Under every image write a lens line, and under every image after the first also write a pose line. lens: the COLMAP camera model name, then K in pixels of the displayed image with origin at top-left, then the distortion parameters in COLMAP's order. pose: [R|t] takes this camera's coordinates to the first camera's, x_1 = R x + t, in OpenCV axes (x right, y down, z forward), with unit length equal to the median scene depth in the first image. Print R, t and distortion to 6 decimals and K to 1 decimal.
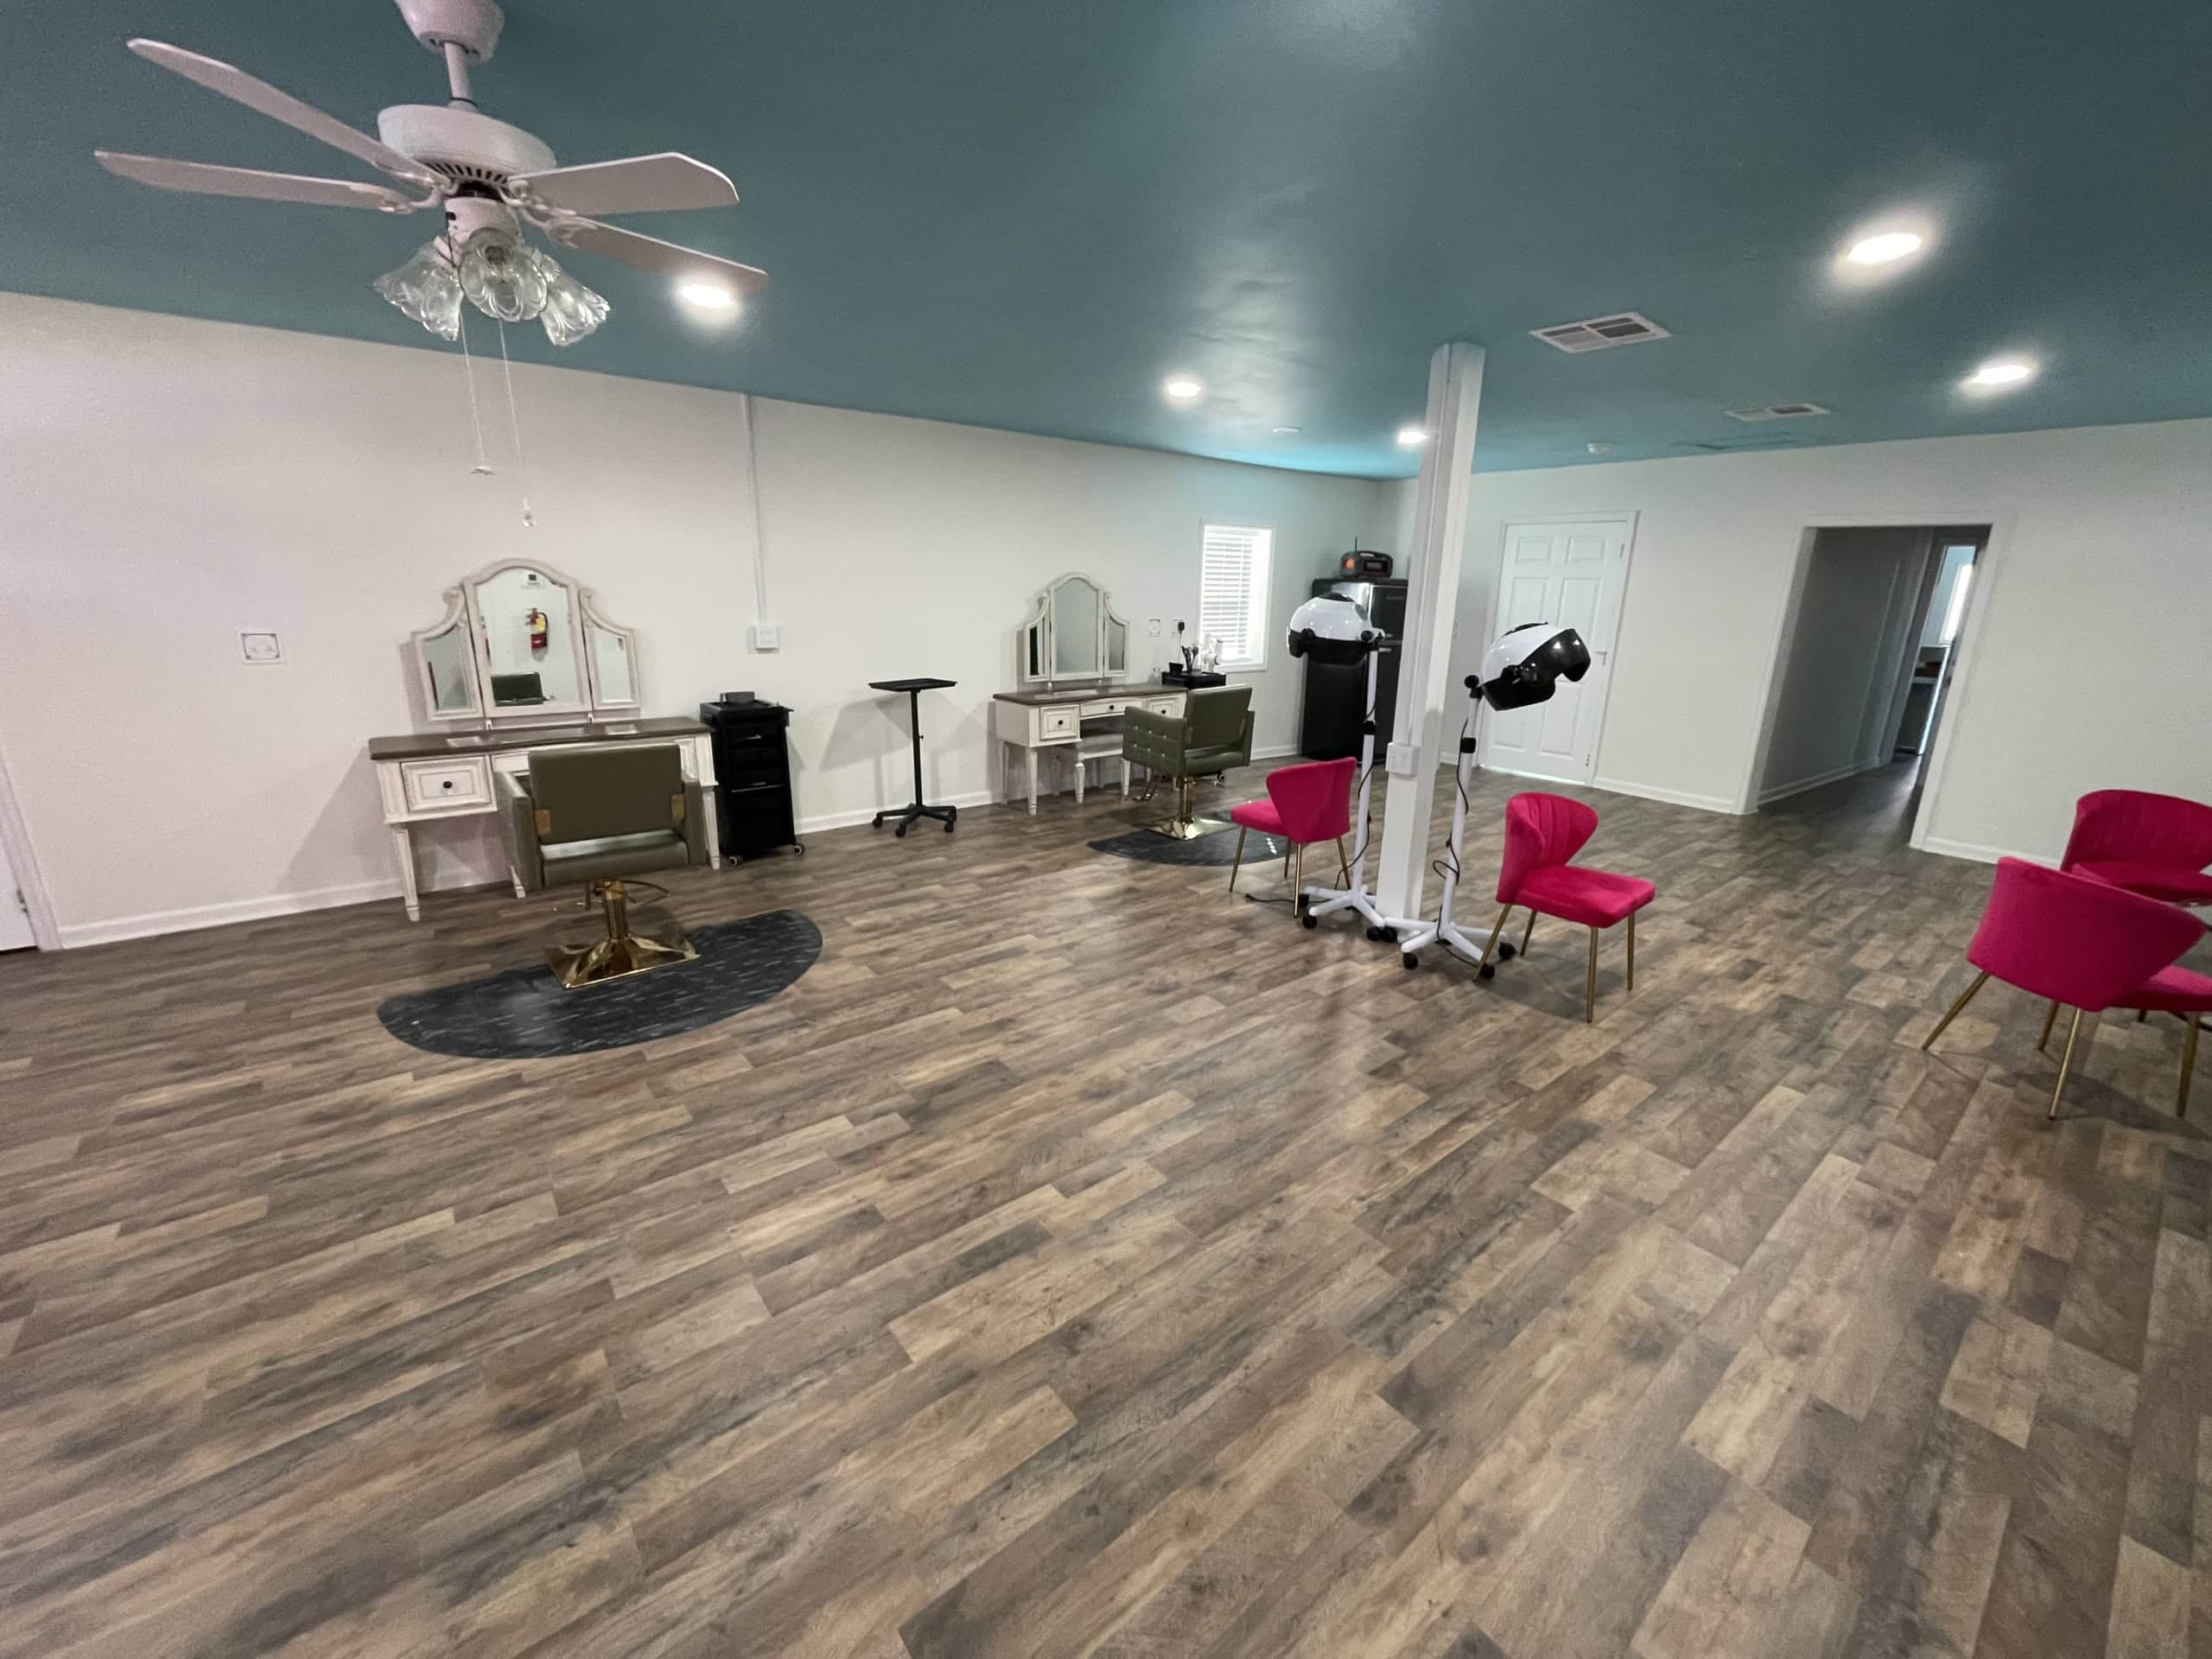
lens RADIAL K [[895.6, 0, 1102.0], [0, 895.6, 830.5], [0, 0, 1]] dist [-0.001986, -0.000258]
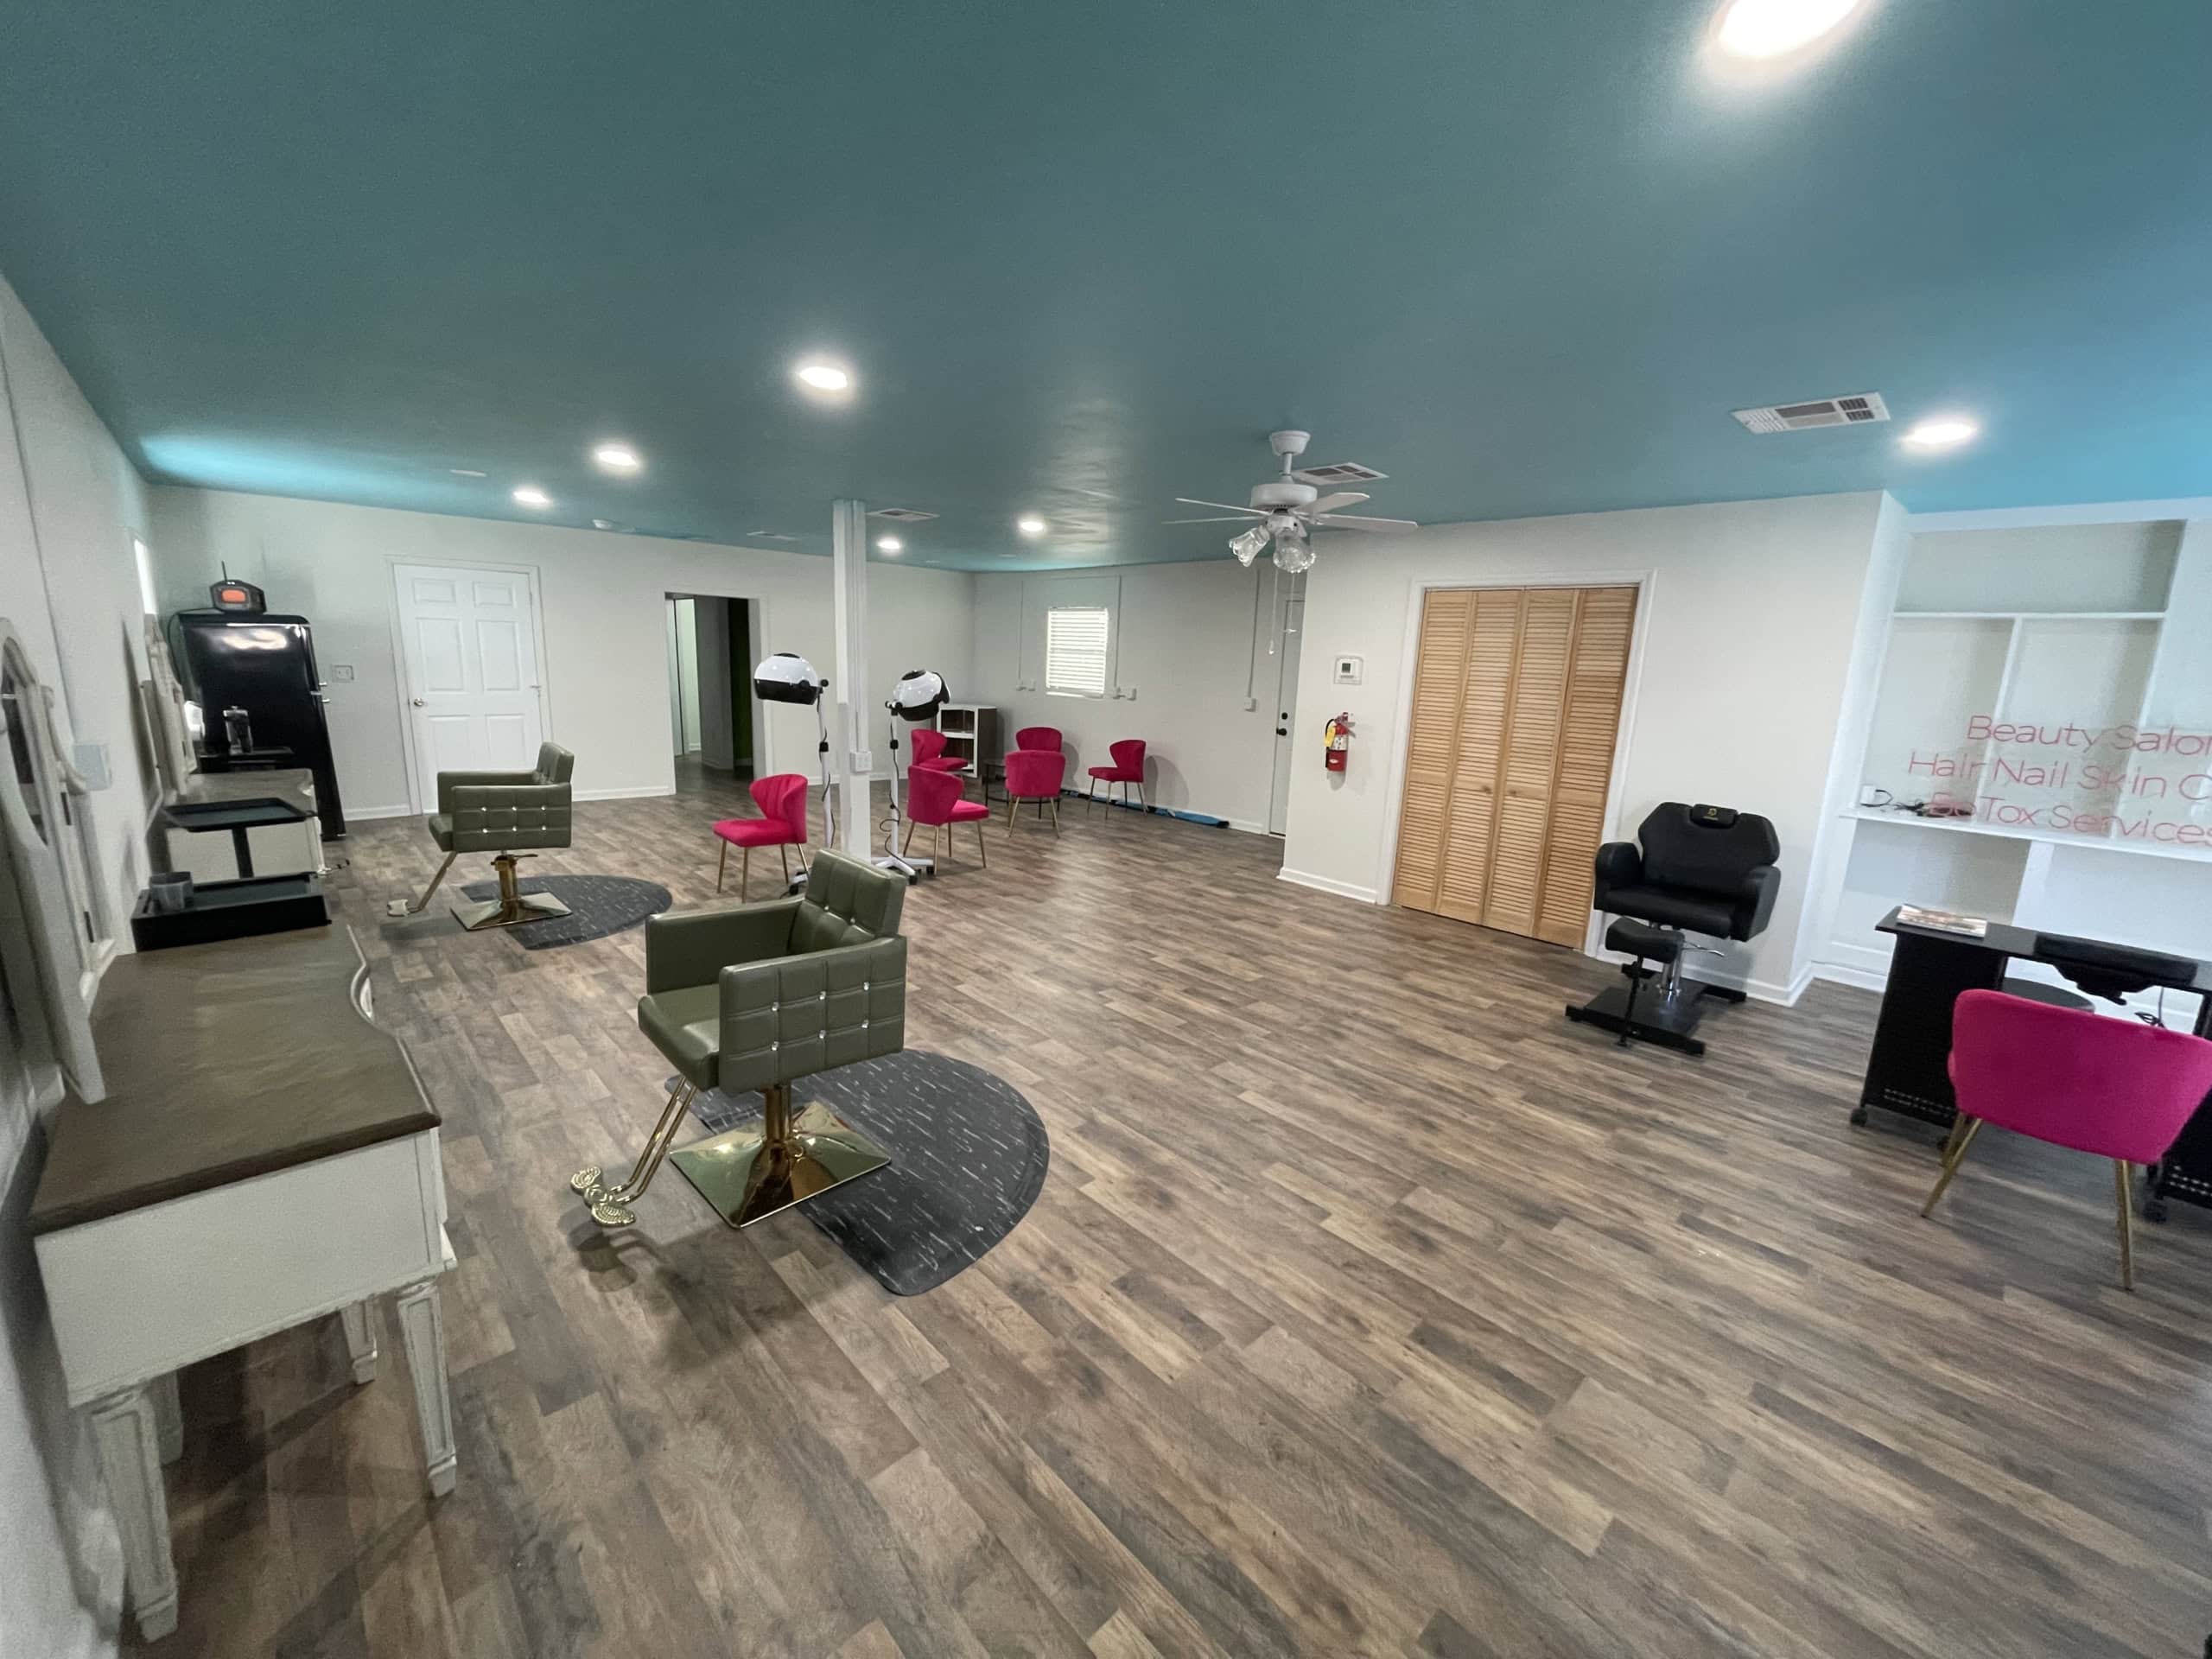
lens RADIAL K [[895.6, 0, 1105.3], [0, 895.6, 830.9], [0, 0, 1]] dist [-0.001986, -0.000258]
pose [[-0.089715, -0.220366, 0.971283, -2.078725], [0.223700, 0.945840, 0.235256, -0.403814], [-0.970520, 0.238382, -0.035560, 1.169156]]
